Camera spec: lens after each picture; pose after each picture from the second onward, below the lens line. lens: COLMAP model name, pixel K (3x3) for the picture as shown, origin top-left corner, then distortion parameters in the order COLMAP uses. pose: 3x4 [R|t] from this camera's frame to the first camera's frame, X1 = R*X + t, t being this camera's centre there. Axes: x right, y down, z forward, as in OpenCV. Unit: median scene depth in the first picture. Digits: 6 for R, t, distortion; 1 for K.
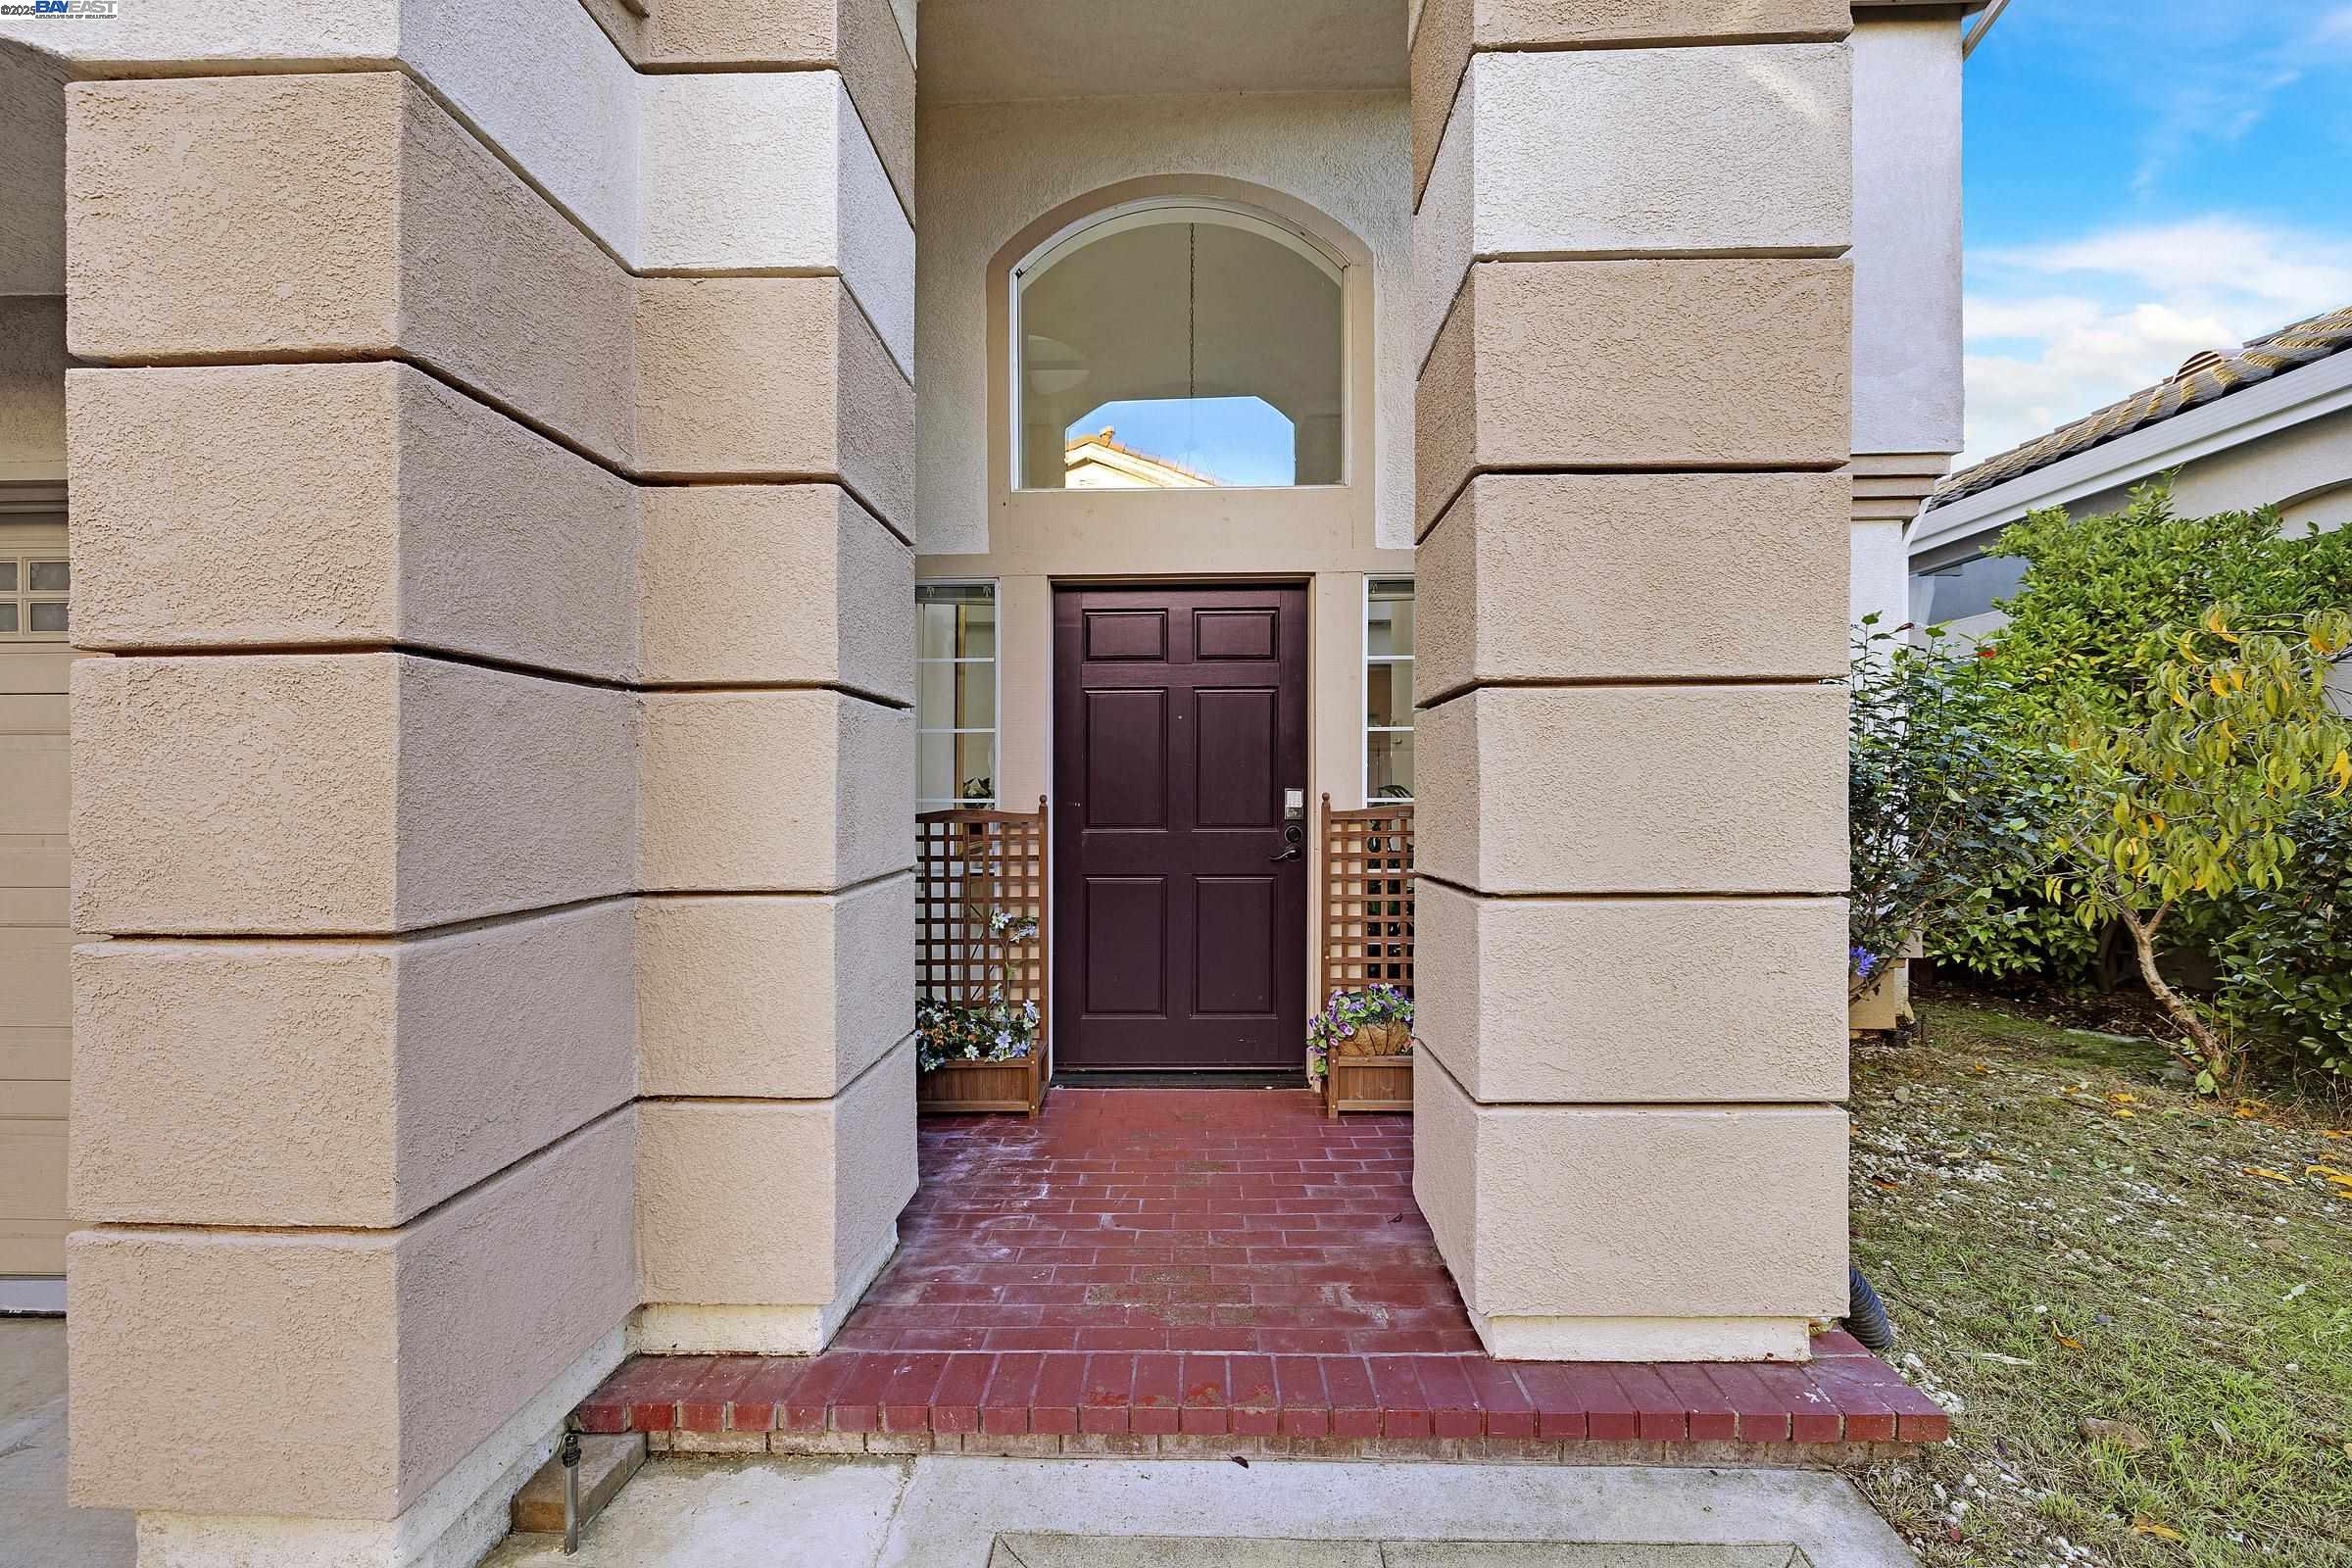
lens RADIAL K [[987.1, 0, 1179.0], [0, 987.1, 782.8], [0, 0, 1]] dist [-0.000450, 0.000013]
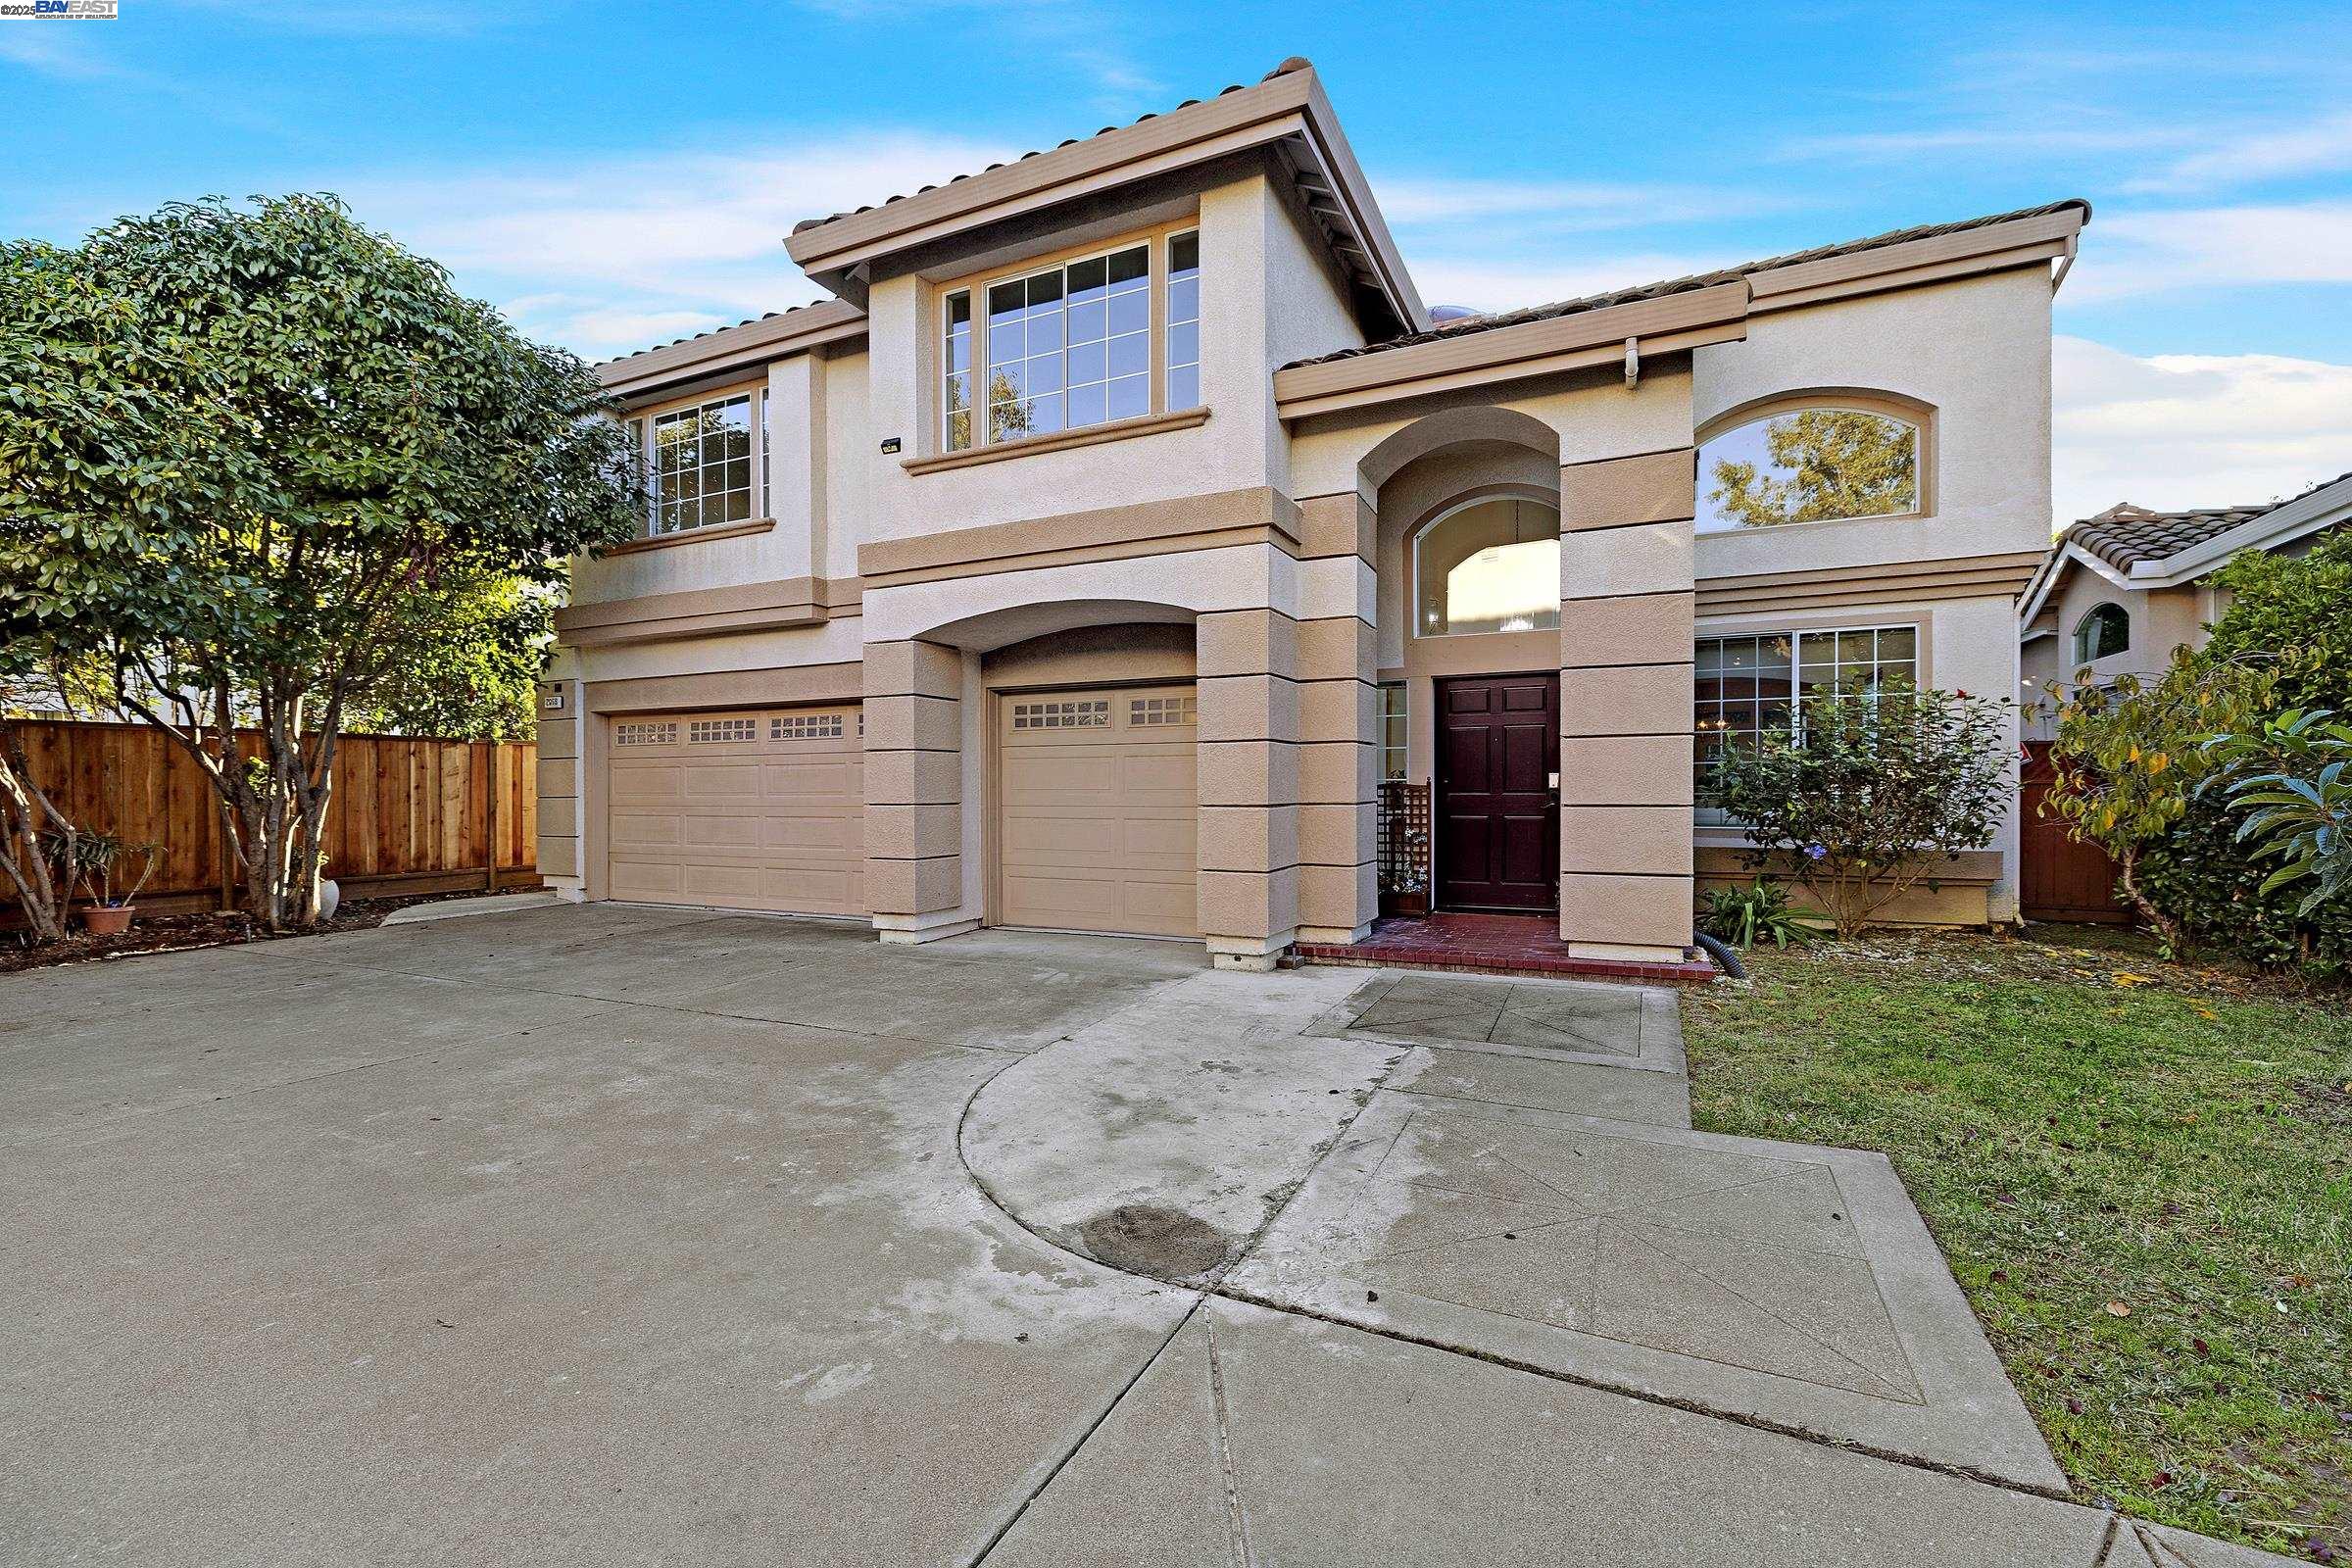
lens RADIAL K [[987.1, 0, 1173.7], [0, 987.1, 785.6], [0, 0, 1]] dist [-0.000450, 0.000013]
pose [[0.912542, -0.001657, -0.408980, 0.243150], [0.004573, 0.999971, 0.006153, 0.014992], [0.408958, -0.007485, 0.912523, -1.236757]]
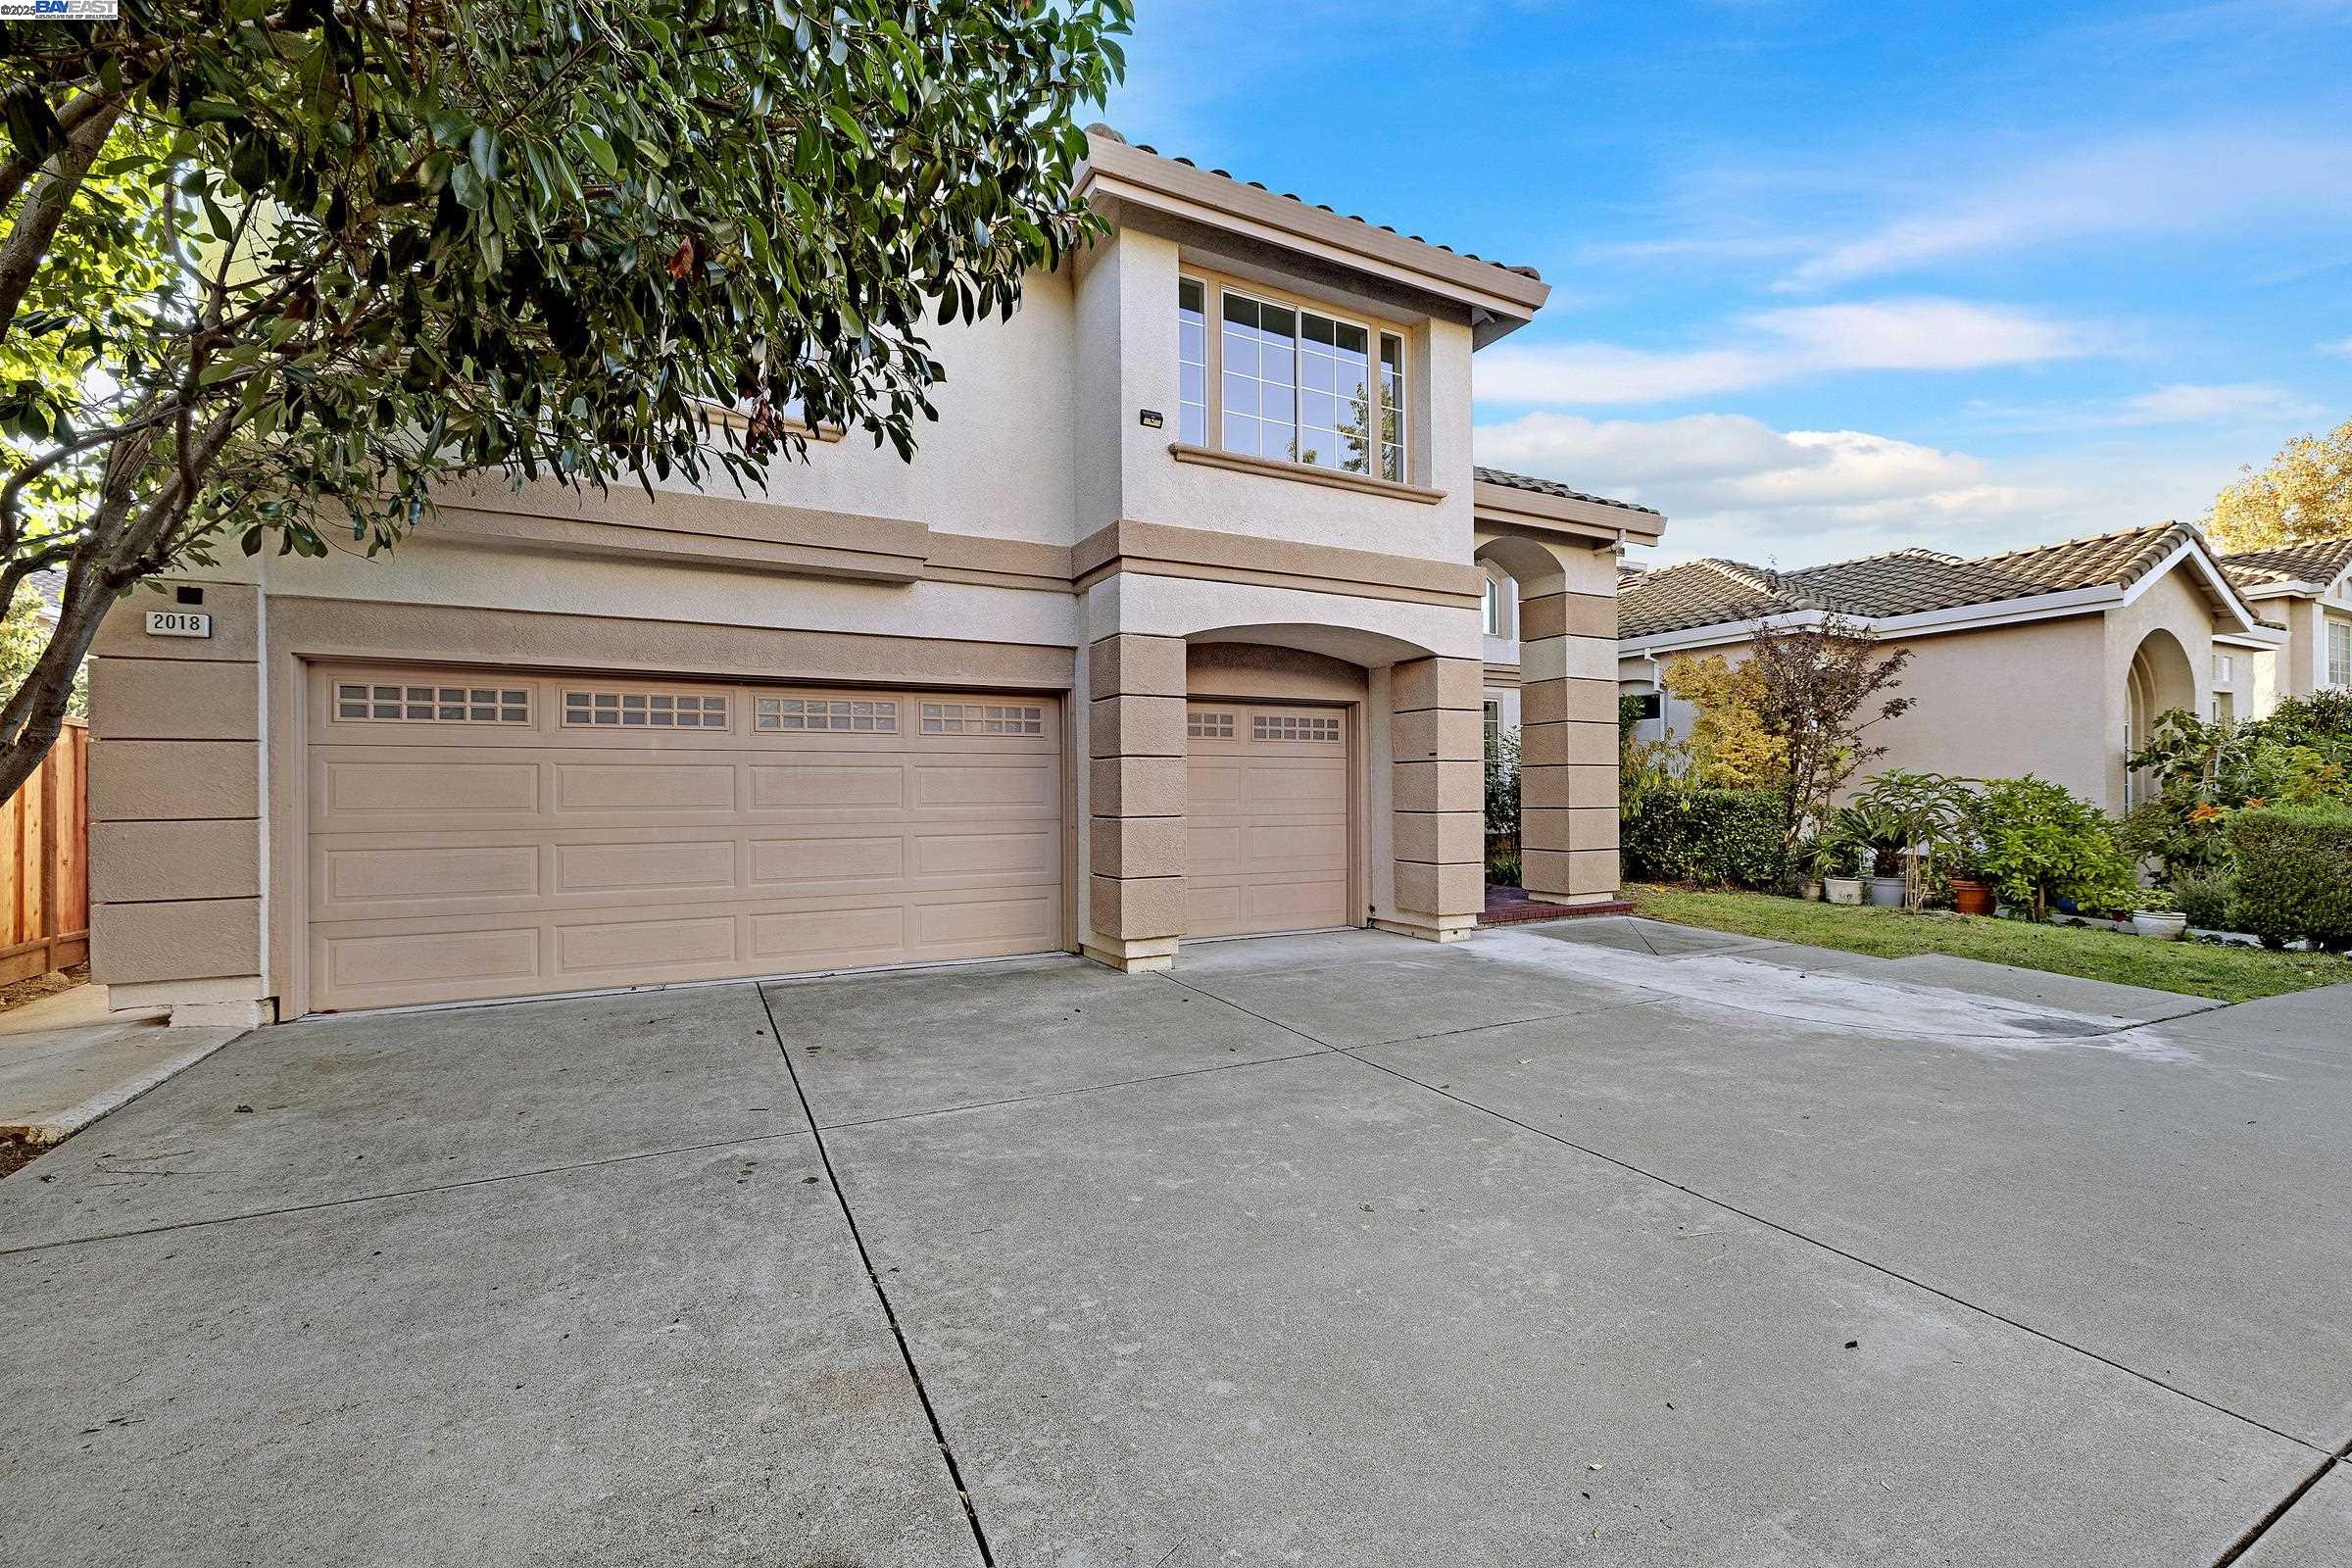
lens RADIAL K [[987.1, 0, 1141.1], [0, 987.1, 784.9], [0, 0, 1]] dist [-0.000450, 0.000013]
pose [[0.882465, 0.003352, 0.470366, -1.984083], [-0.002503, 0.999994, -0.002432, 0.009431], [-0.470371, 0.000969, 0.882468, -1.221181]]
